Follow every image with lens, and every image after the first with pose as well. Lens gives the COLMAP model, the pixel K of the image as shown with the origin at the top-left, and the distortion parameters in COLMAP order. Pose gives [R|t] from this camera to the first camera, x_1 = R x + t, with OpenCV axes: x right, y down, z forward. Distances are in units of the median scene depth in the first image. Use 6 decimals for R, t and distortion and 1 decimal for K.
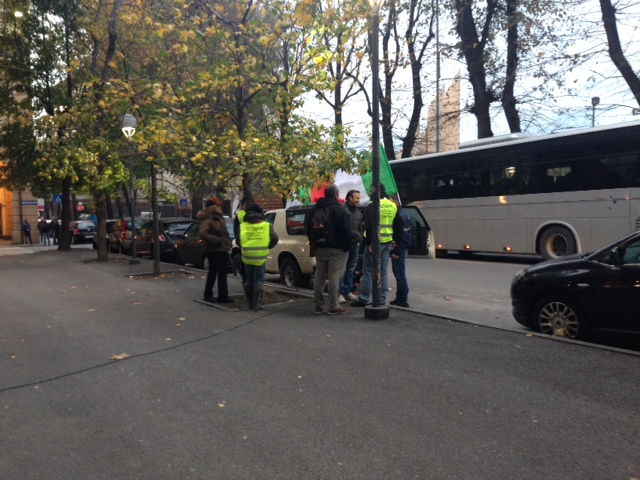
lens RADIAL K [[362.3, 0, 320.0], [0, 362.3, 240.0], [0, 0, 1]] dist [0.021389, -0.000477]
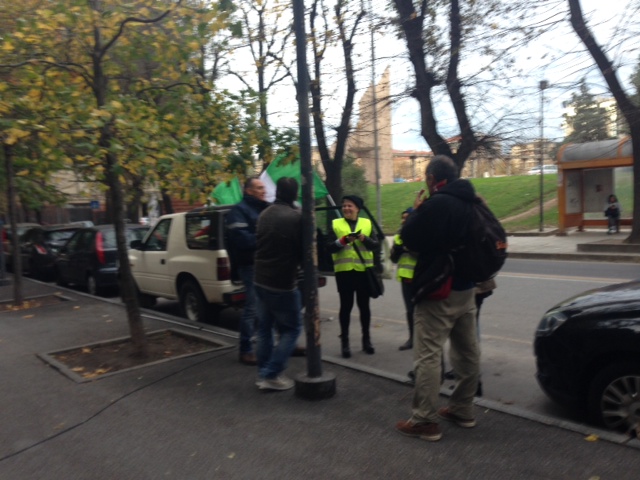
lens RADIAL K [[362.3, 0, 320.0], [0, 362.3, 240.0], [0, 0, 1]] dist [0.021389, -0.000477]
pose [[0.982920, -0.034436, 0.180781, 0.026349], [0.034186, 0.999405, 0.004497, -0.017211], [-0.180828, 0.001760, 0.983513, 0.170943]]
